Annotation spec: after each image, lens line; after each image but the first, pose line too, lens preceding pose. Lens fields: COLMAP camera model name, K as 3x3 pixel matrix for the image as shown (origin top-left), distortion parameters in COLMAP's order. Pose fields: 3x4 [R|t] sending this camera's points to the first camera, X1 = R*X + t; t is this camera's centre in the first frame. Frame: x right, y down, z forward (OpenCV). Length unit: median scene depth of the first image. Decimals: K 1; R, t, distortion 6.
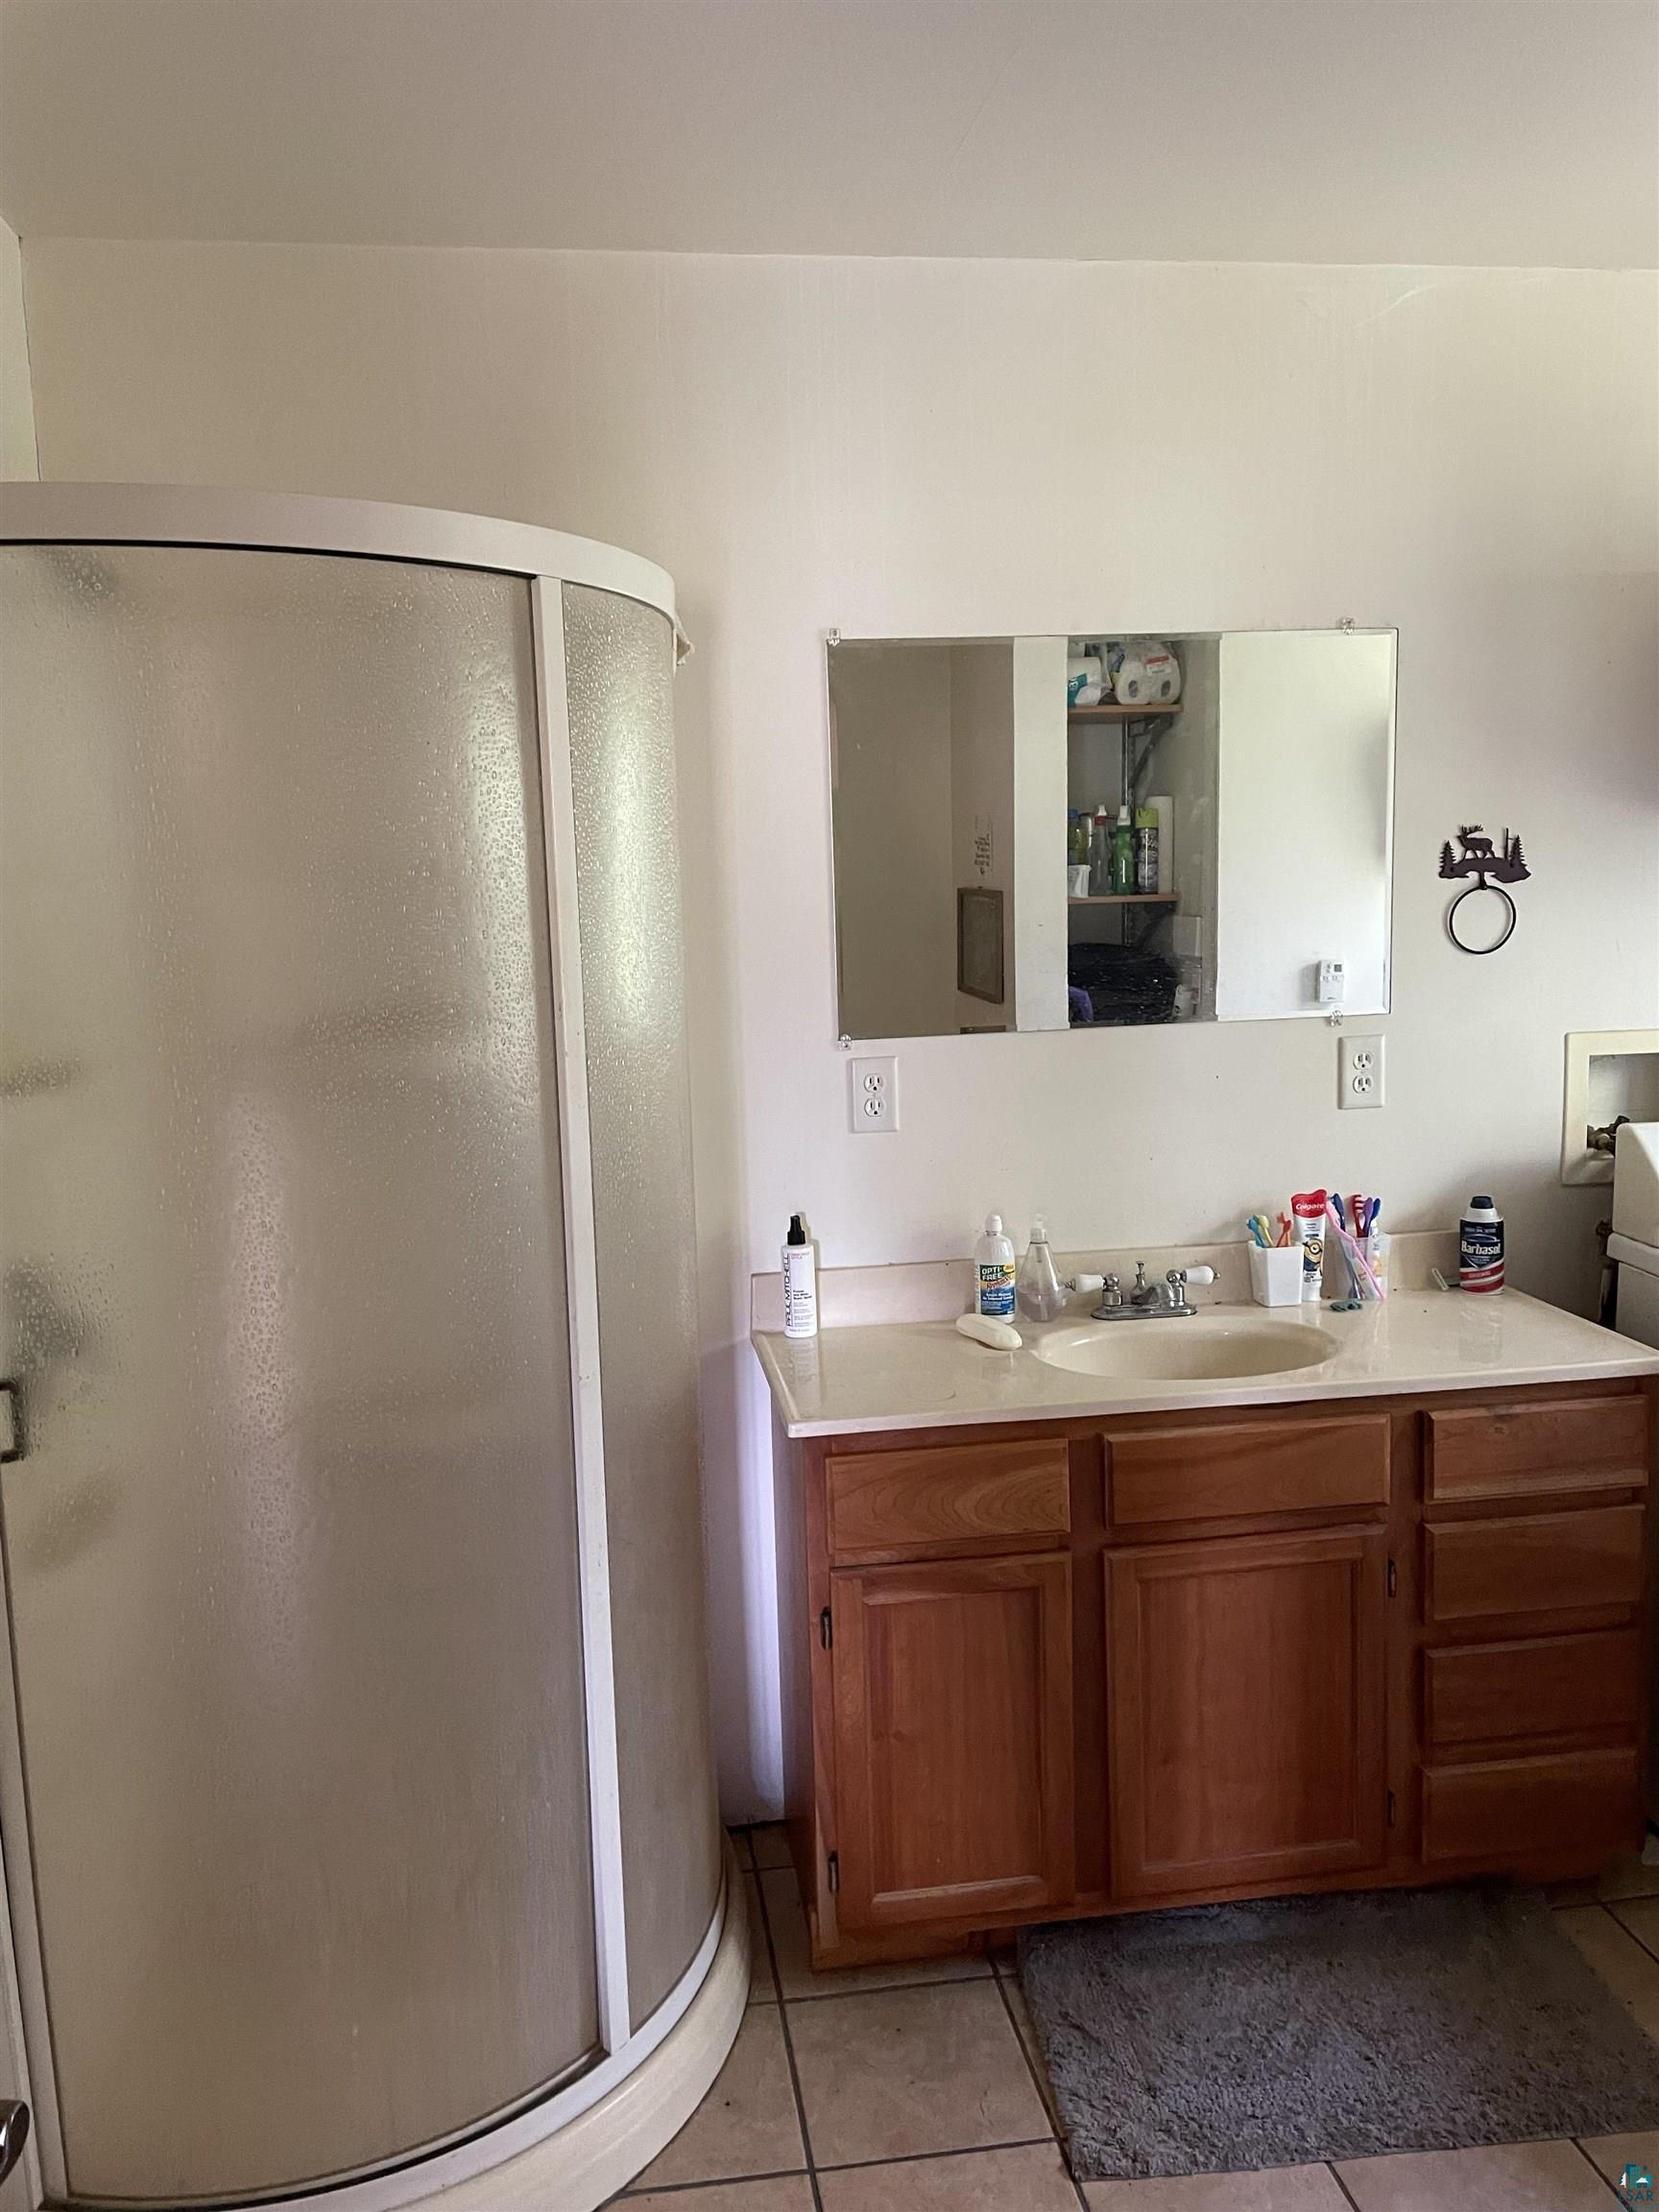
lens RADIAL K [[1696.9, 0, 830.8], [0, 1696.9, 1103.3], [0, 0, 1]] dist [0.041296, -0.005677]
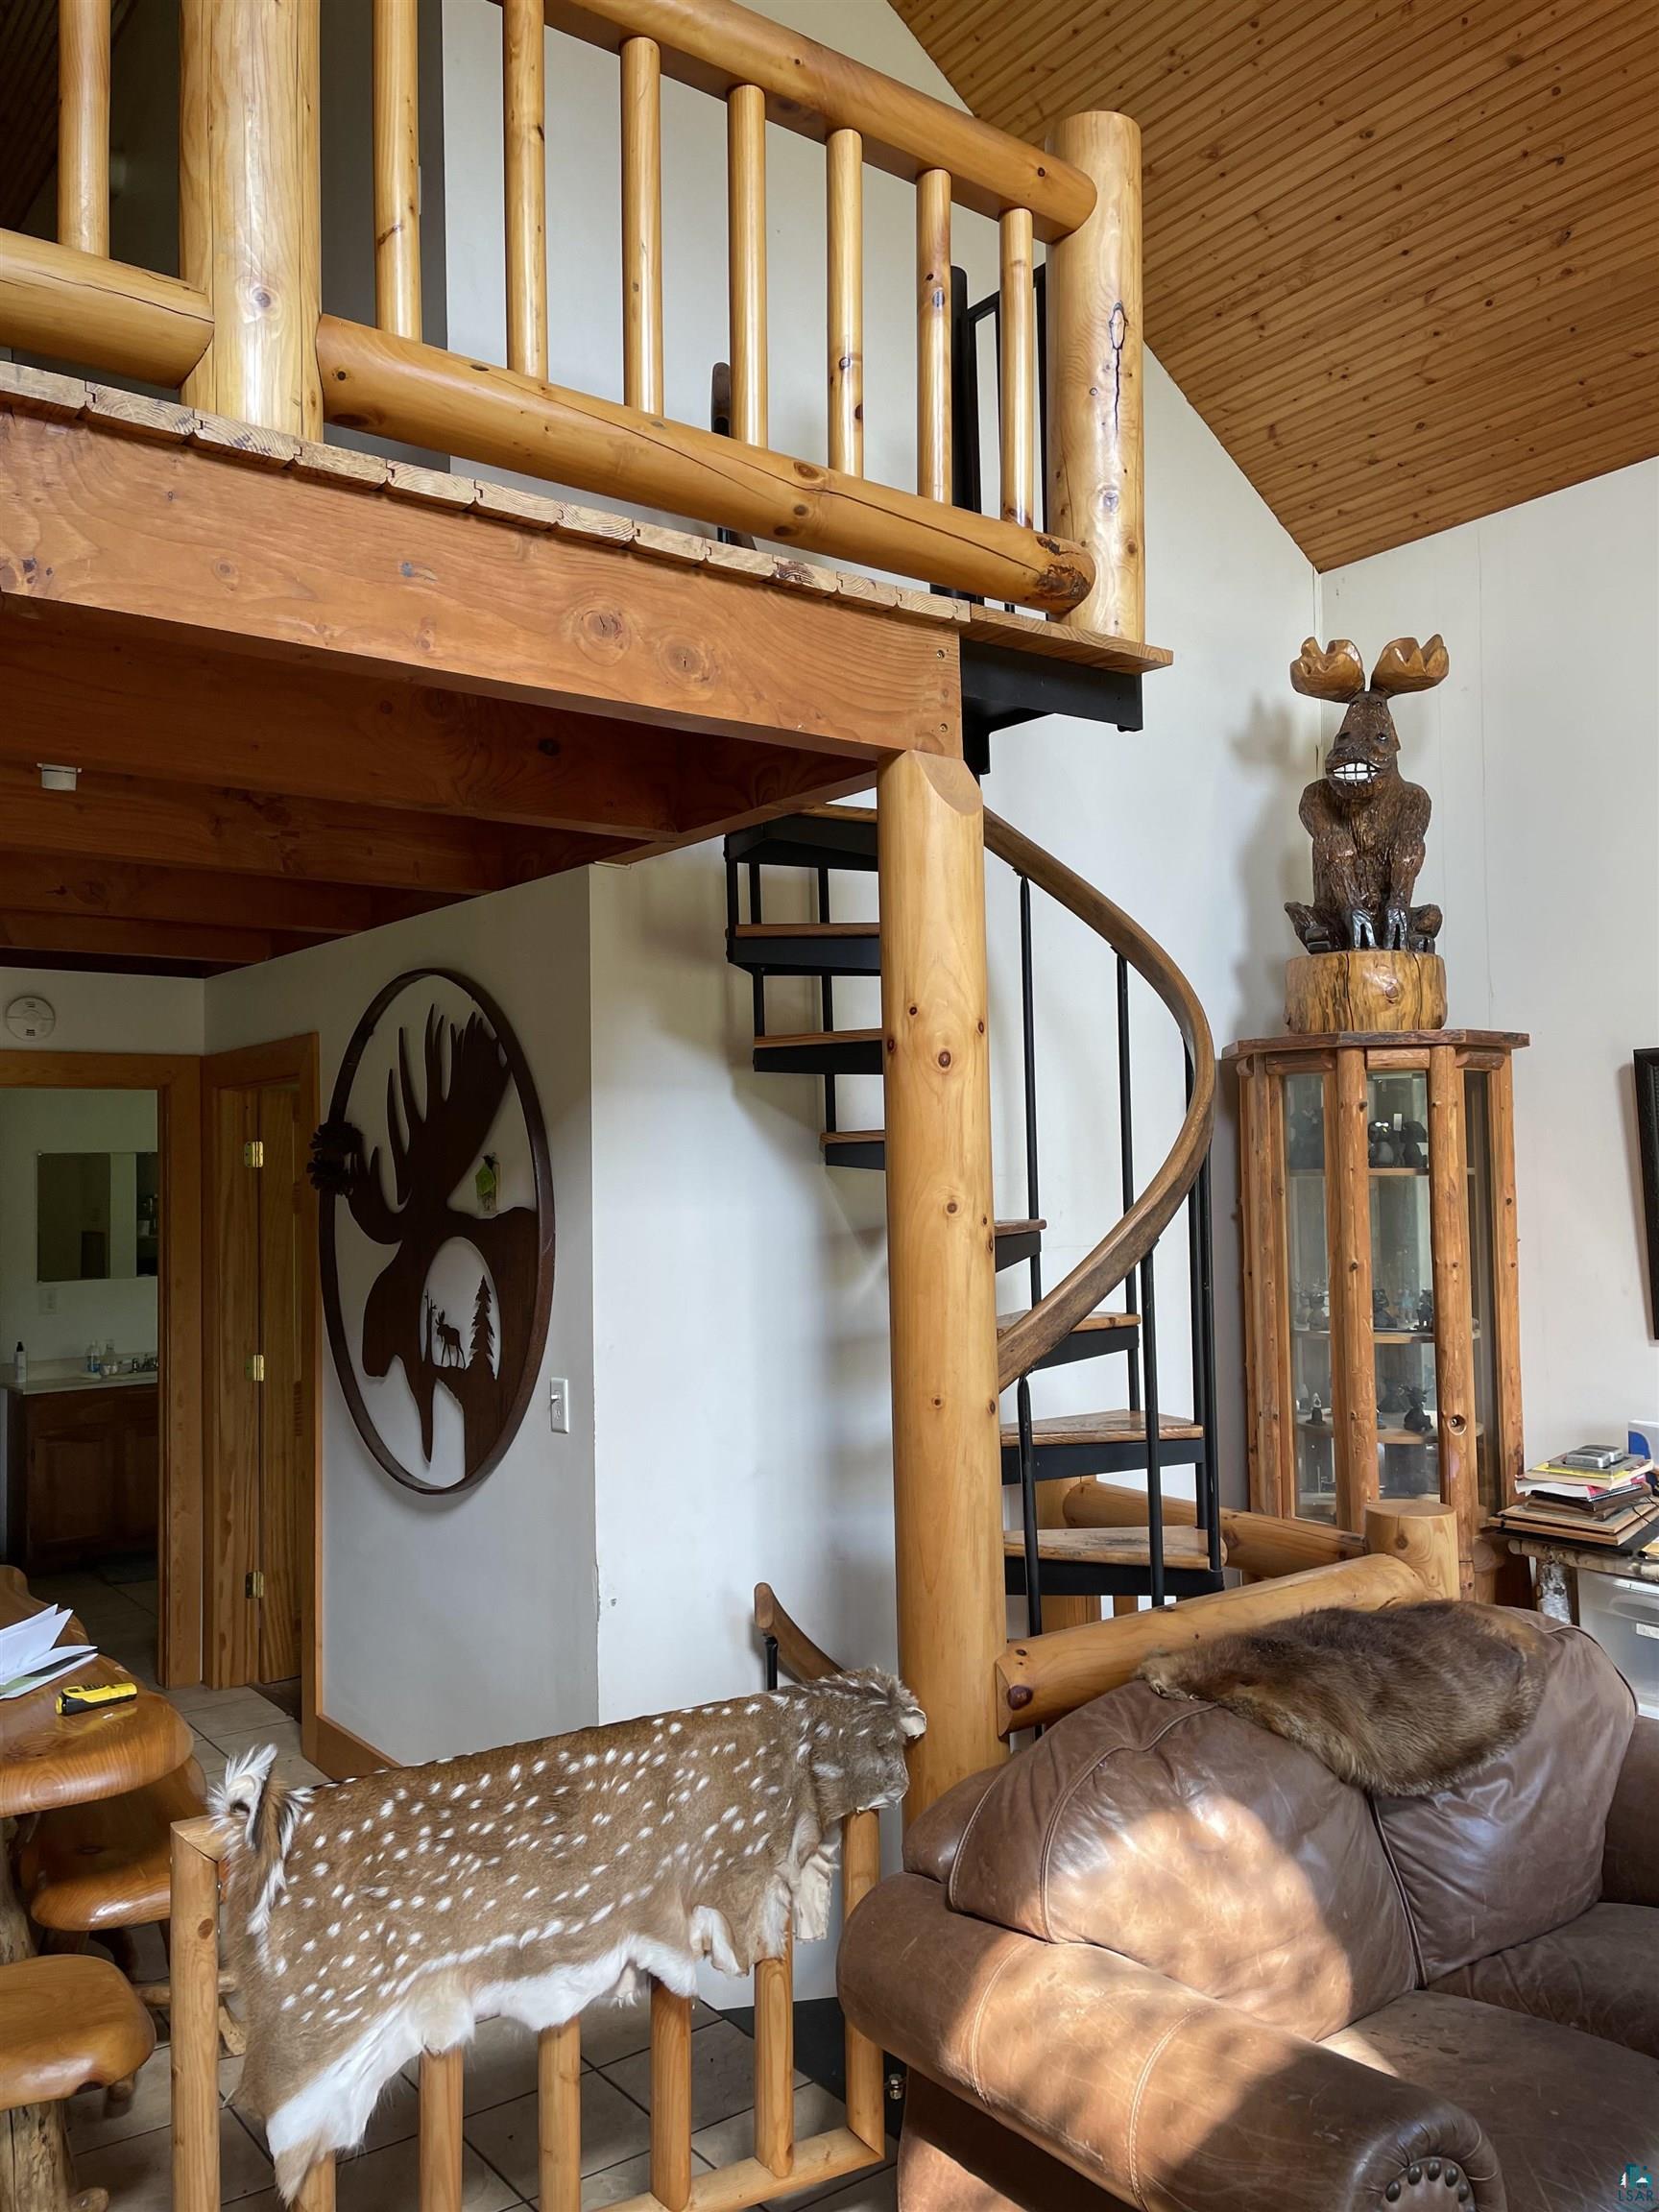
lens RADIAL K [[1696.9, 0, 828.0], [0, 1696.9, 1102.0], [0, 0, 1]] dist [0.041296, -0.005677]
pose [[0.876936, 0.045337, 0.478465, -0.205818], [0.057613, 0.978445, -0.198307, 0.294404], [-0.477142, 0.201468, 0.855421, -1.979359]]
